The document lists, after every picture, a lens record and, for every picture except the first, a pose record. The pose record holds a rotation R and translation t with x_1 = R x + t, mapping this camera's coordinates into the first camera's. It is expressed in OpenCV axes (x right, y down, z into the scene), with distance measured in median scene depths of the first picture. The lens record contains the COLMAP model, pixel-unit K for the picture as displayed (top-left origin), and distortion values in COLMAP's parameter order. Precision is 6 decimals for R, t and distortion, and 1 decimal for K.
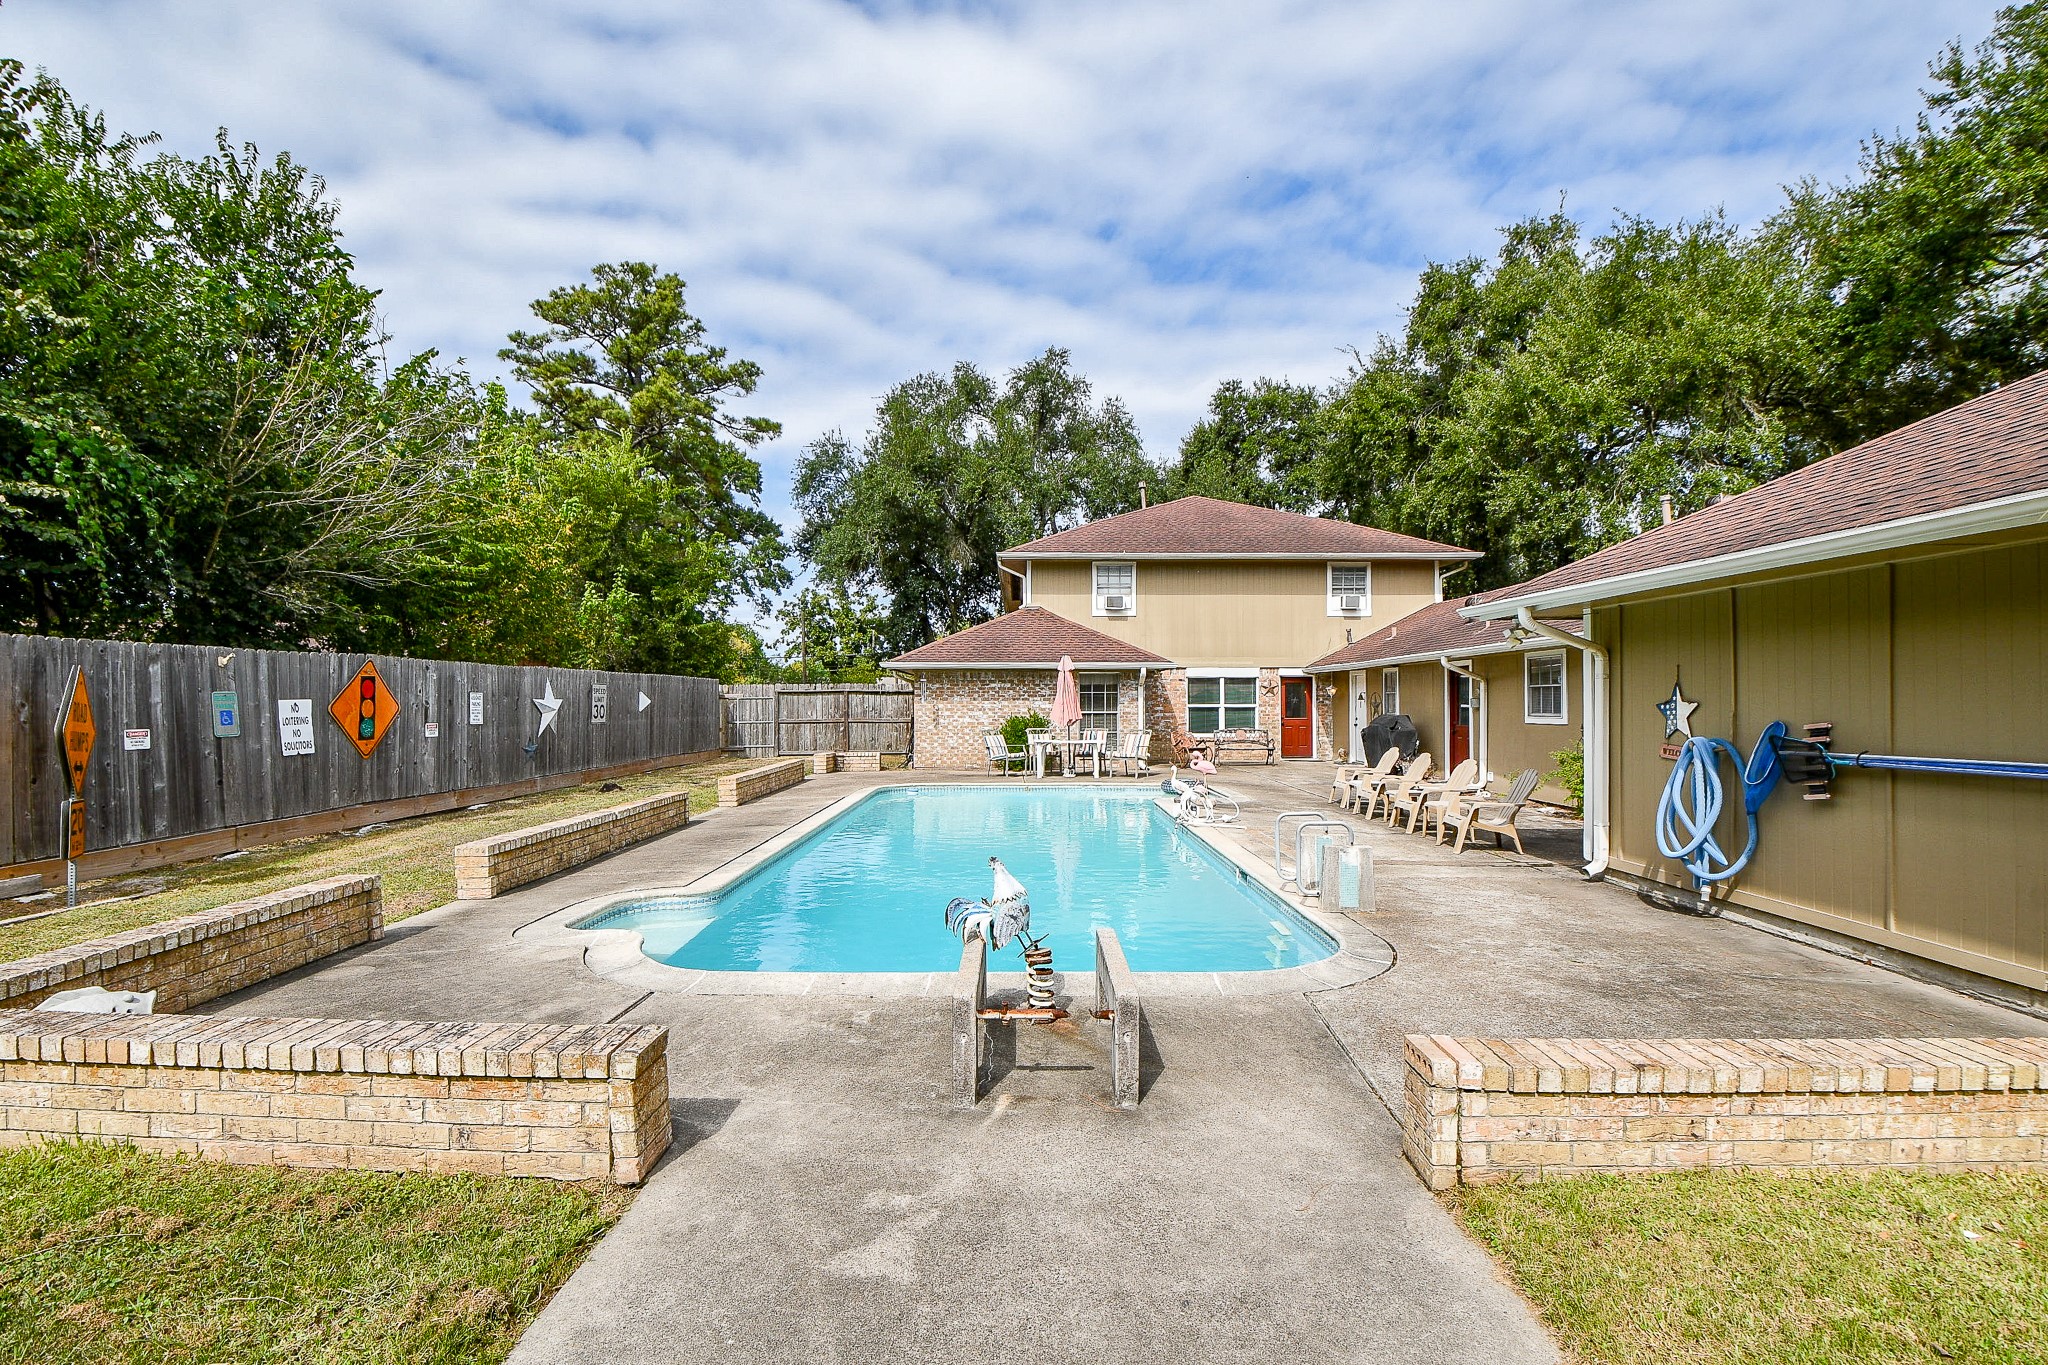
lens RADIAL K [[917.7, 0, 1039.2], [0, 917.7, 702.4], [0, 0, 1]] dist [-0.010460, -0.004660]
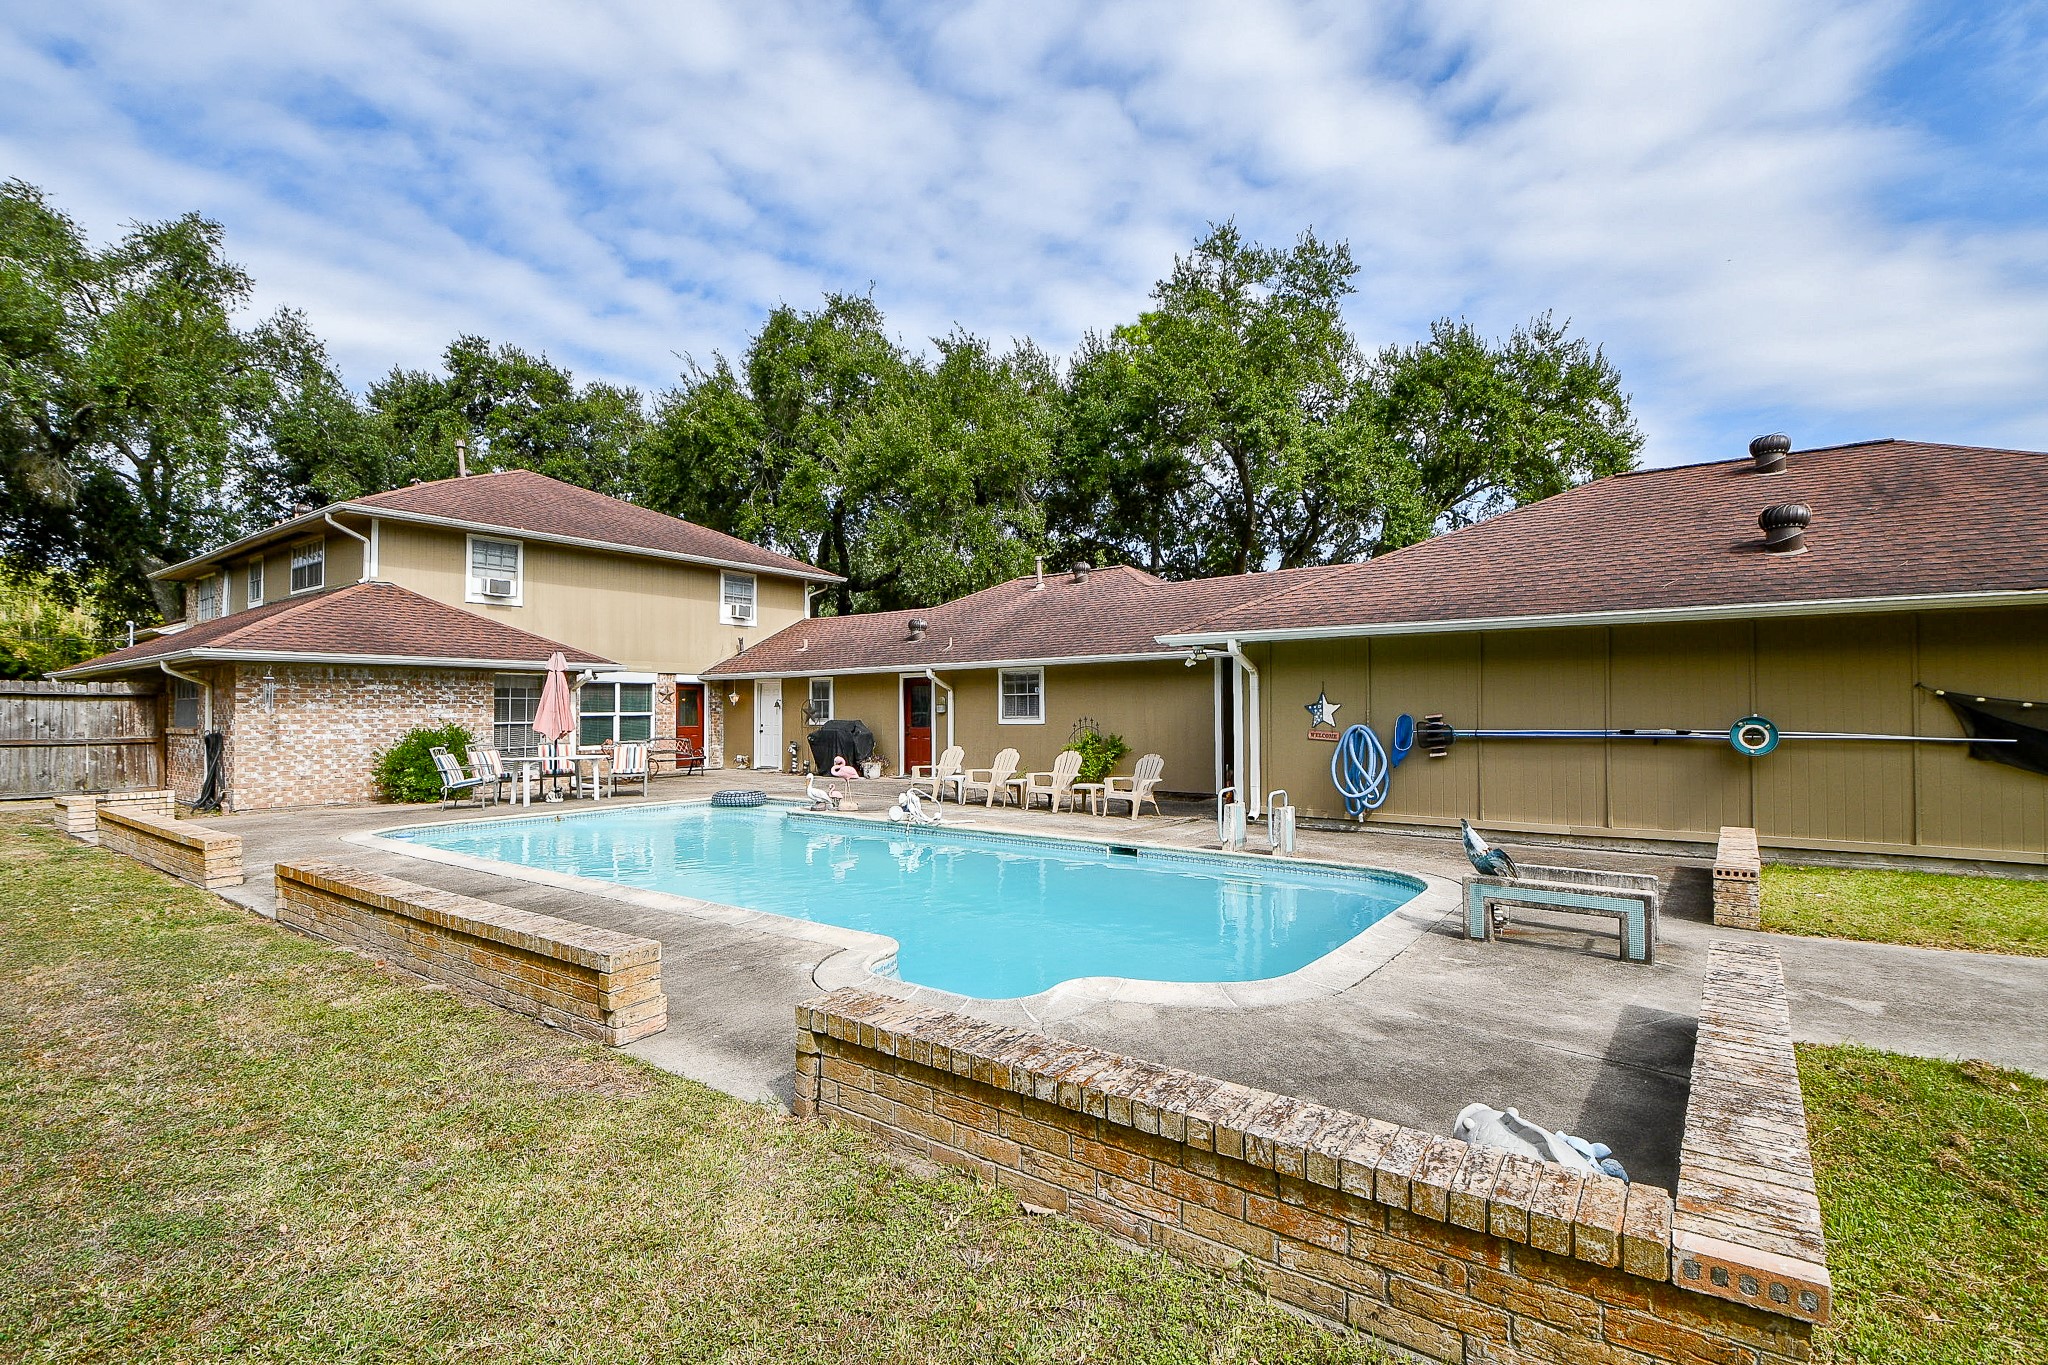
lens RADIAL K [[917.7, 0, 1043.2], [0, 917.7, 676.9], [0, 0, 1]] dist [-0.010460, -0.004660]
pose [[0.593869, 0.025680, 0.804151, -0.276589], [0.005719, 0.999331, -0.036136, 0.002058], [-0.804541, 0.026059, 0.593325, 0.131321]]
